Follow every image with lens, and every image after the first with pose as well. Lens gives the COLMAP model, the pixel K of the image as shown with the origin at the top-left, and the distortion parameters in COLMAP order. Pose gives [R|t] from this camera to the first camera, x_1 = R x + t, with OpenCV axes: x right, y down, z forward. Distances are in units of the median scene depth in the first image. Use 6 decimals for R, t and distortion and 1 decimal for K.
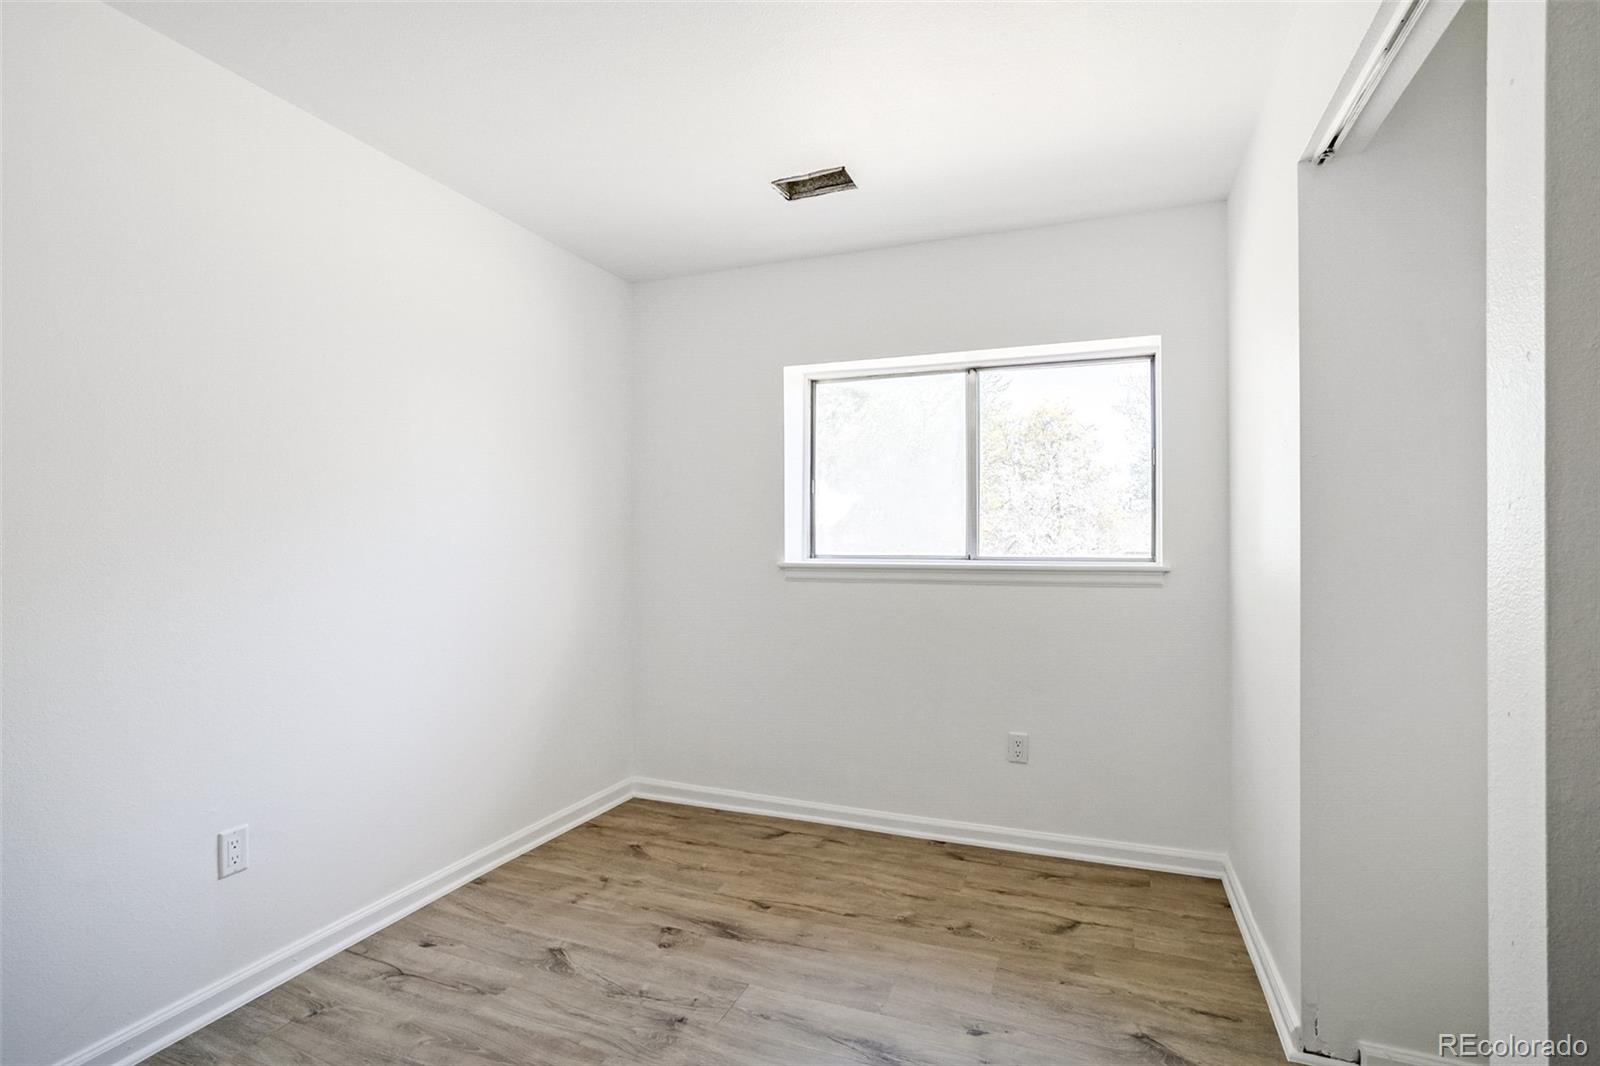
lens RADIAL K [[784.4, 0, 805.5], [0, 784.4, 547.0], [0, 0, 1]] dist [-0.061363, 0.033803]
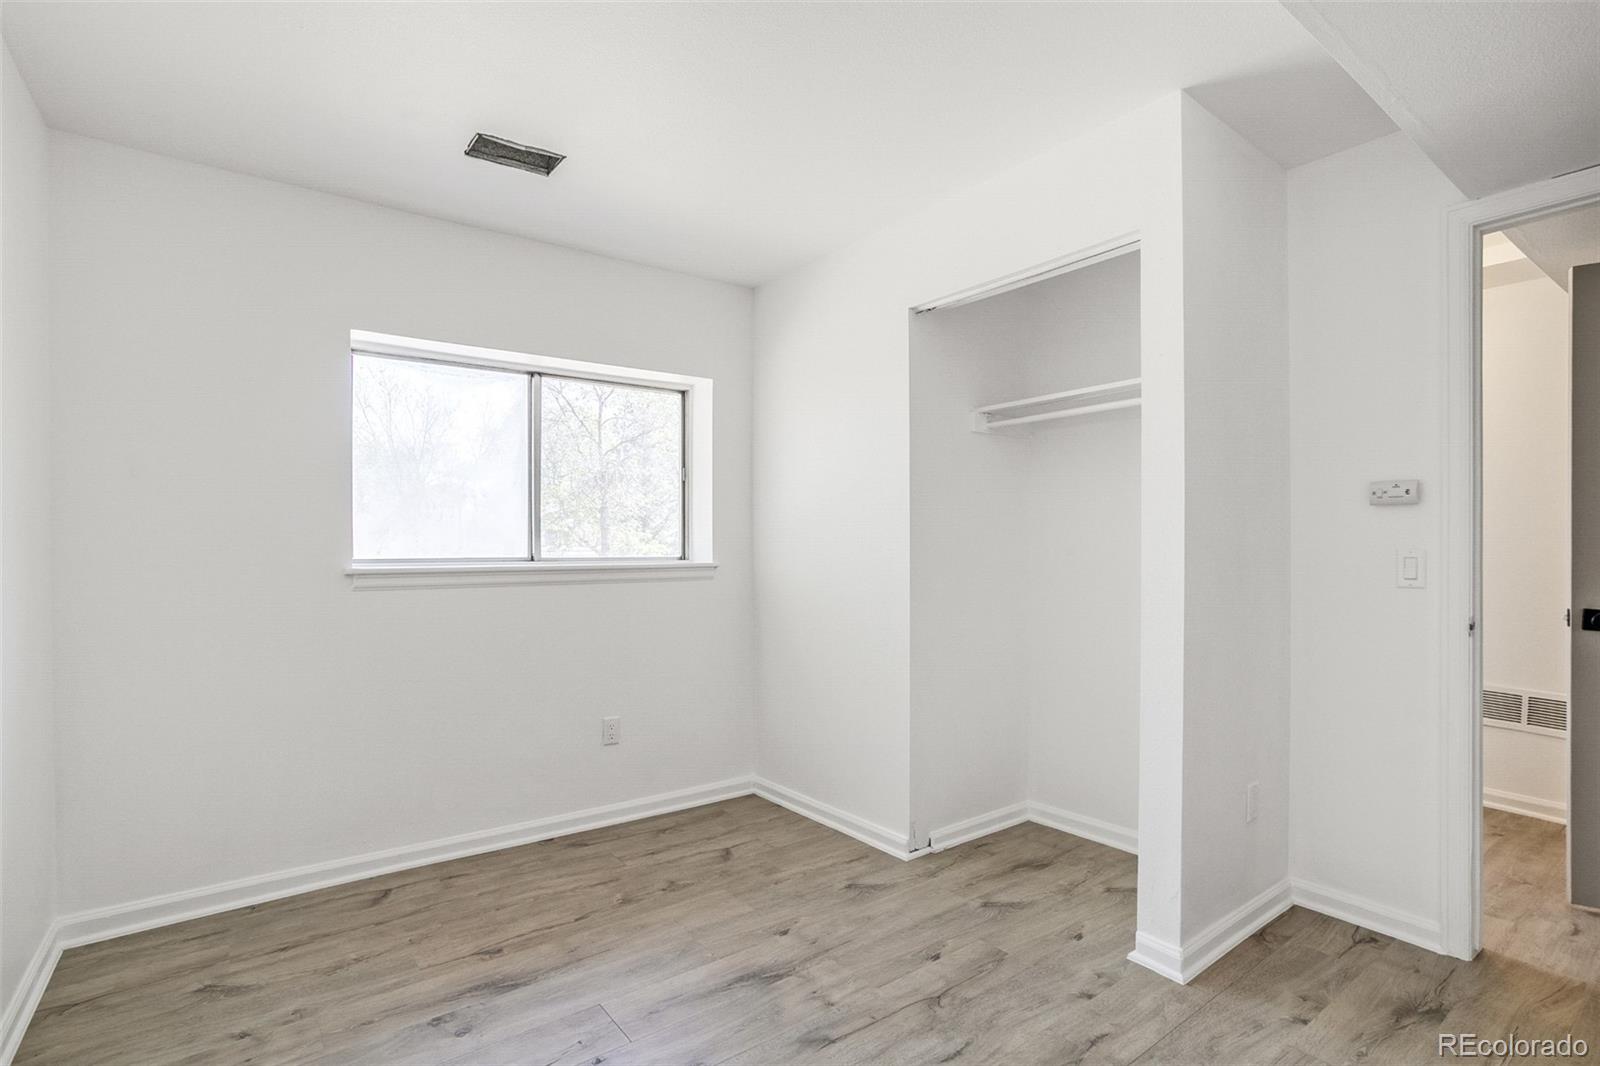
lens RADIAL K [[784.4, 0, 805.5], [0, 784.4, 547.0], [0, 0, 1]] dist [-0.061363, 0.033803]
pose [[0.503743, -0.004349, 0.863843, -0.569536], [0.003678, 0.999989, 0.002889, -0.003895], [-0.863846, 0.001722, 0.503753, 0.217837]]
